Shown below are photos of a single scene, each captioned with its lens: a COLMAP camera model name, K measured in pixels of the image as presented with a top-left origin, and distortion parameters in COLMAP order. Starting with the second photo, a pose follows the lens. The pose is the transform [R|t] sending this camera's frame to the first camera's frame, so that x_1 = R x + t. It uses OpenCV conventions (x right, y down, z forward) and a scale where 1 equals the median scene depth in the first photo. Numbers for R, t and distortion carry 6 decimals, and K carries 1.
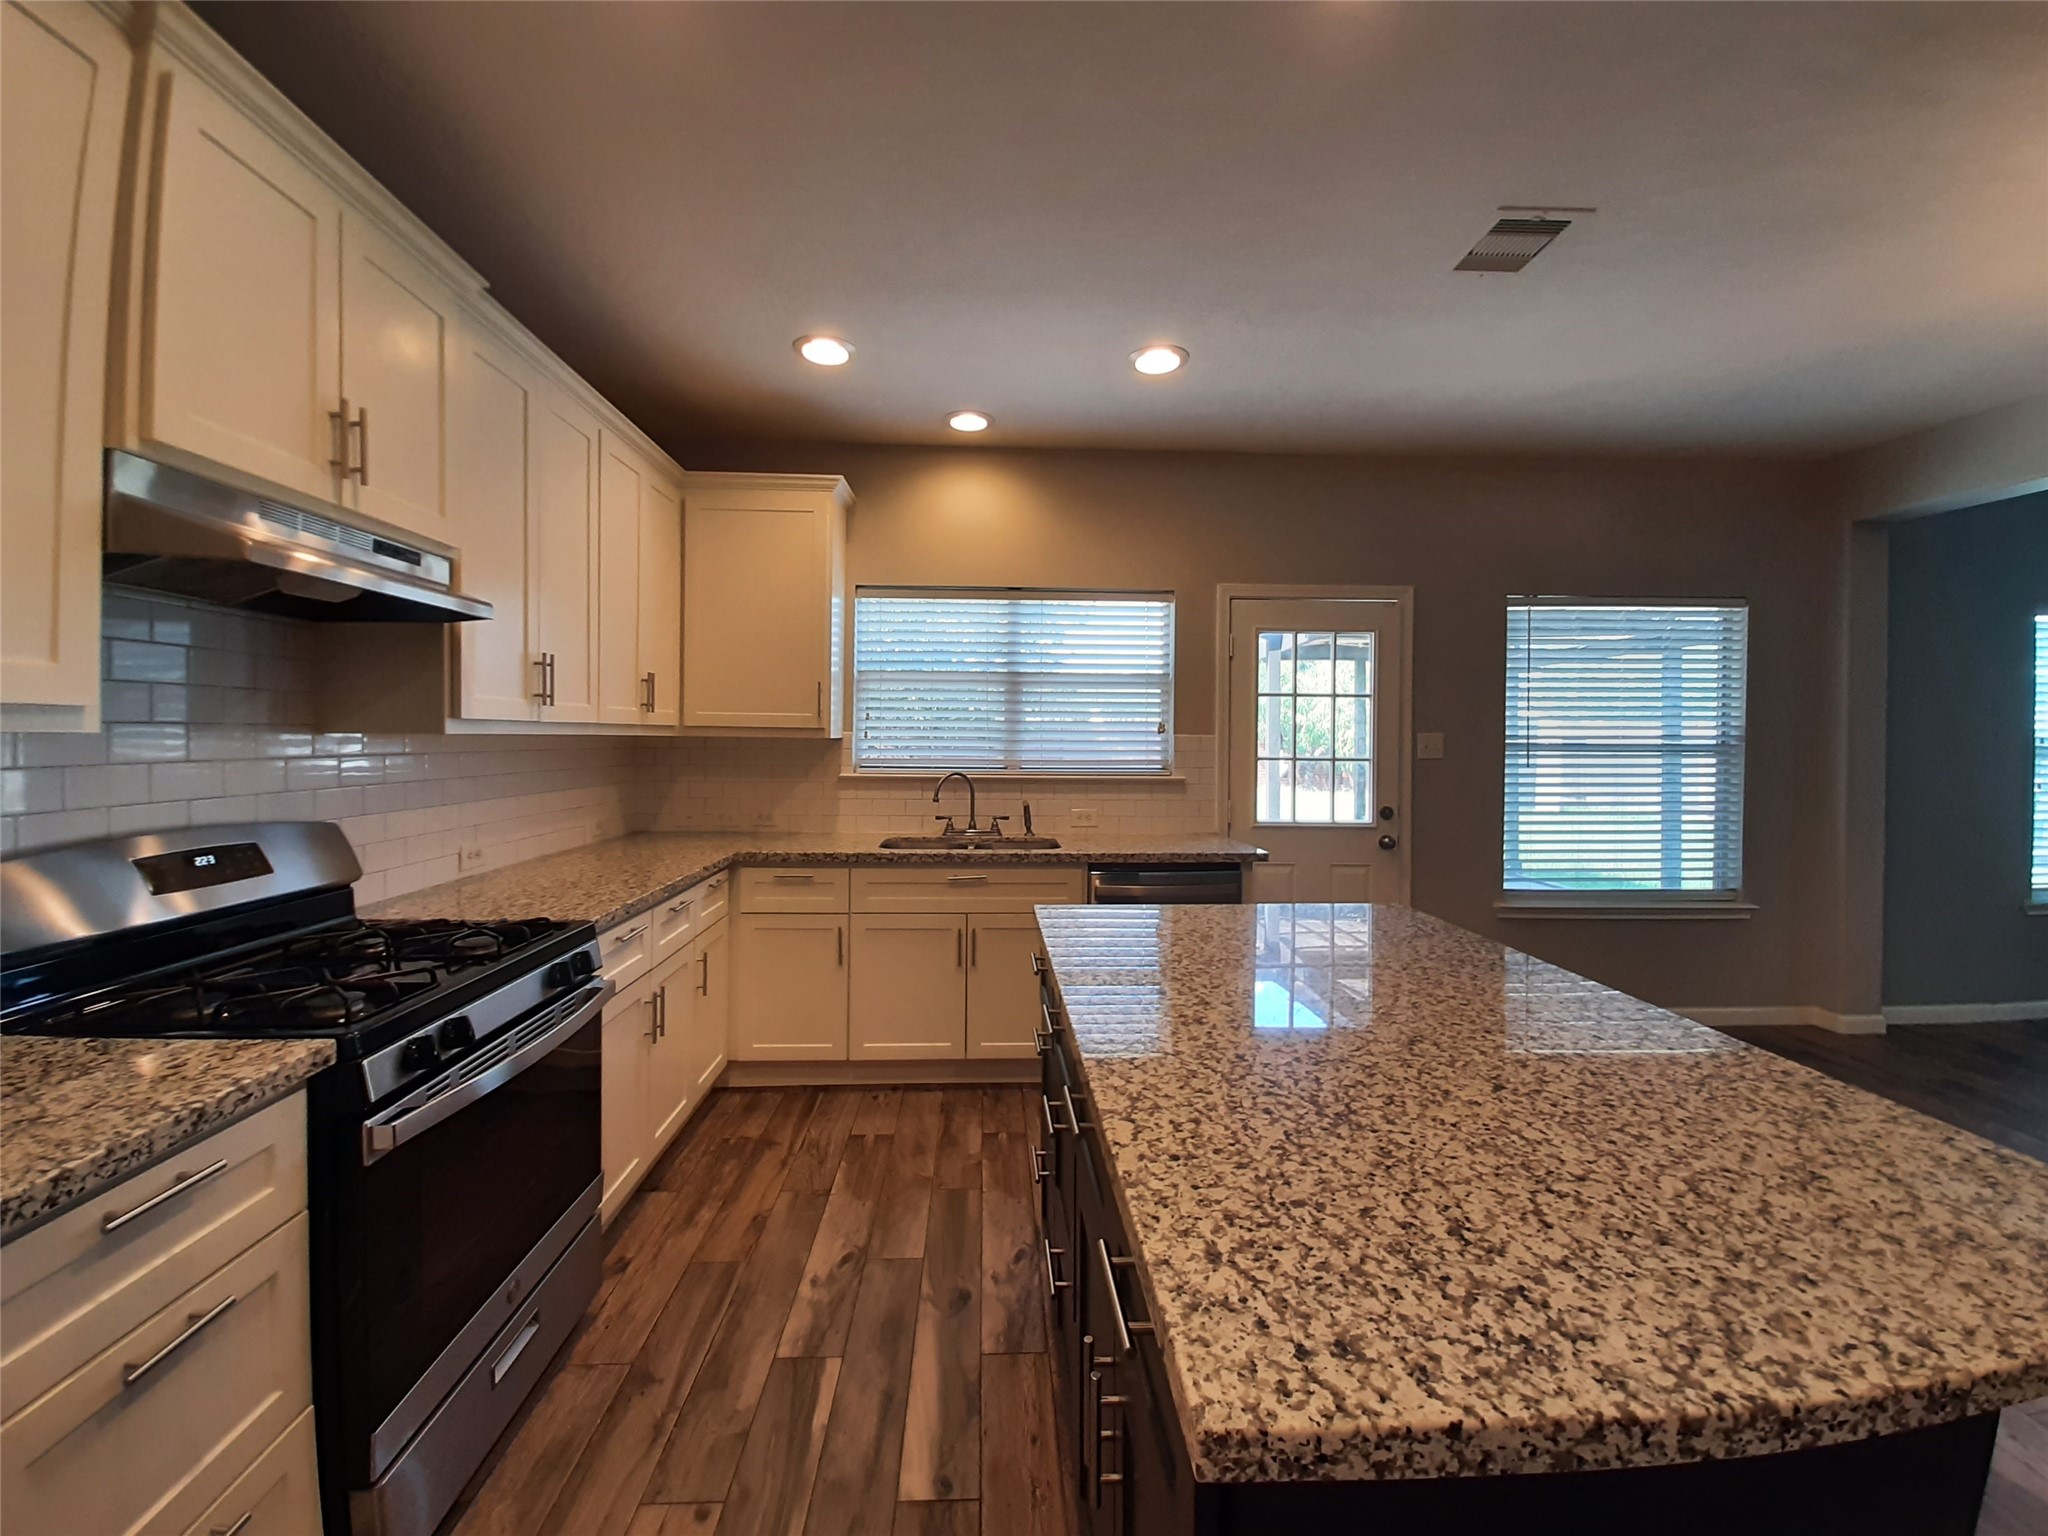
lens RADIAL K [[798.3, 0, 1012.1], [0, 798.3, 748.2], [0, 0, 1]] dist [0.027161, -0.017838]
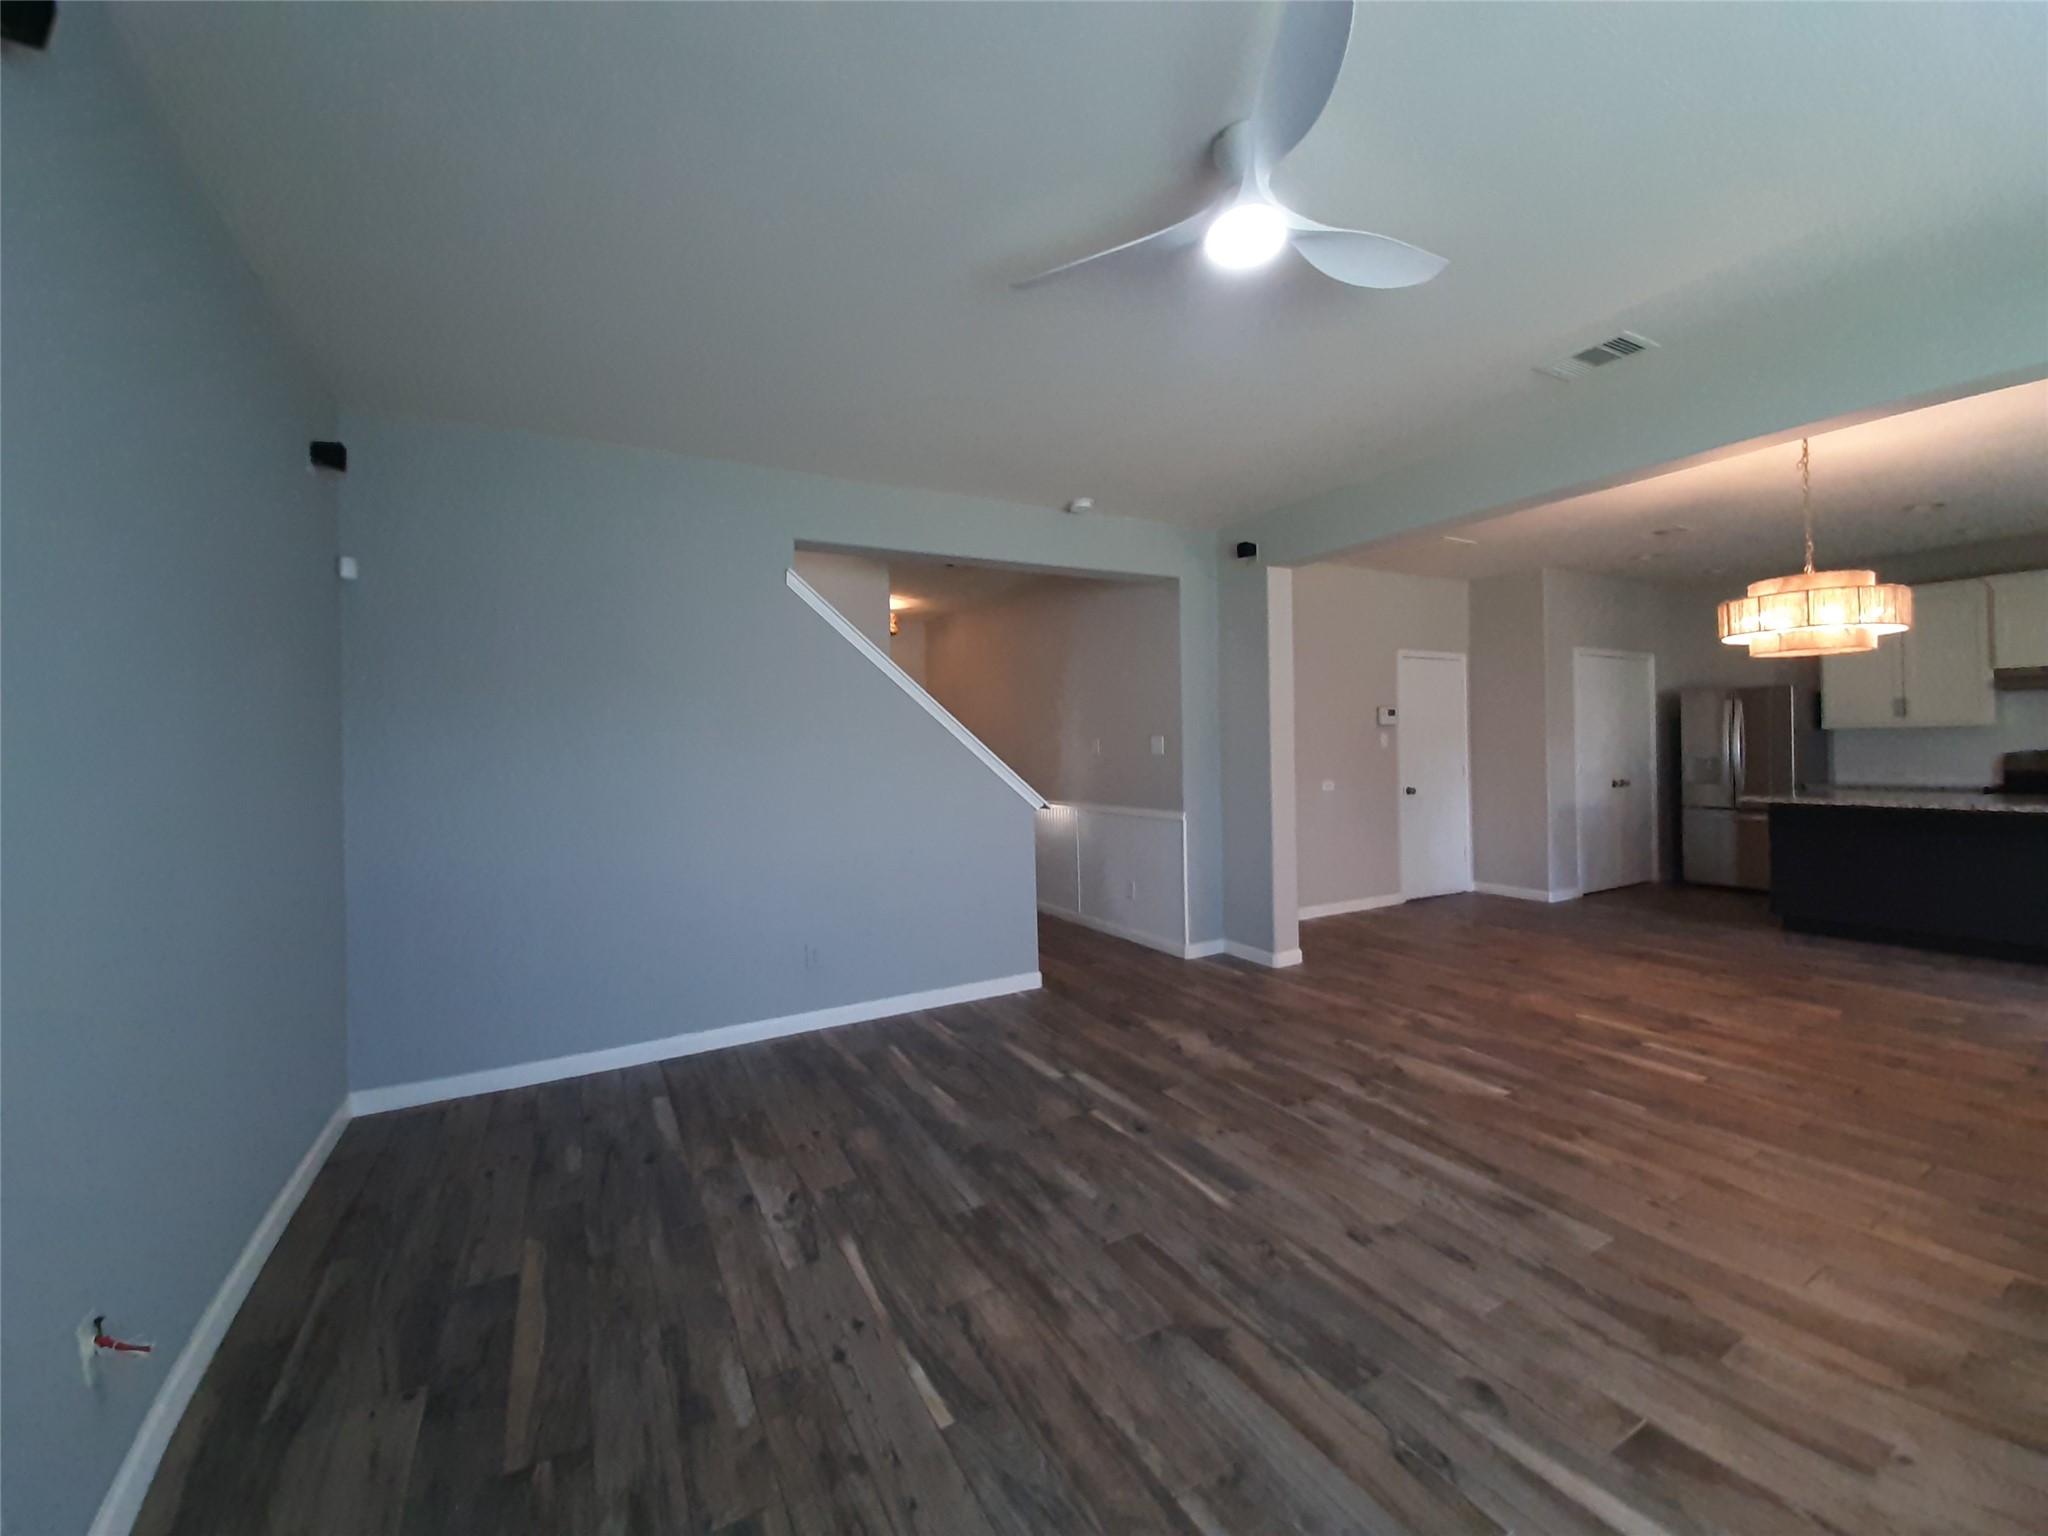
lens RADIAL K [[804.0, 0, 1000.6], [0, 804.0, 748.3], [0, 0, 1]] dist [0.026322, -0.016449]
pose [[-0.899486, 0.011455, -0.436799, 2.070917], [0.007966, 0.999920, 0.009819, 0.007719], [0.436876, 0.005352, -0.899506, 0.851340]]
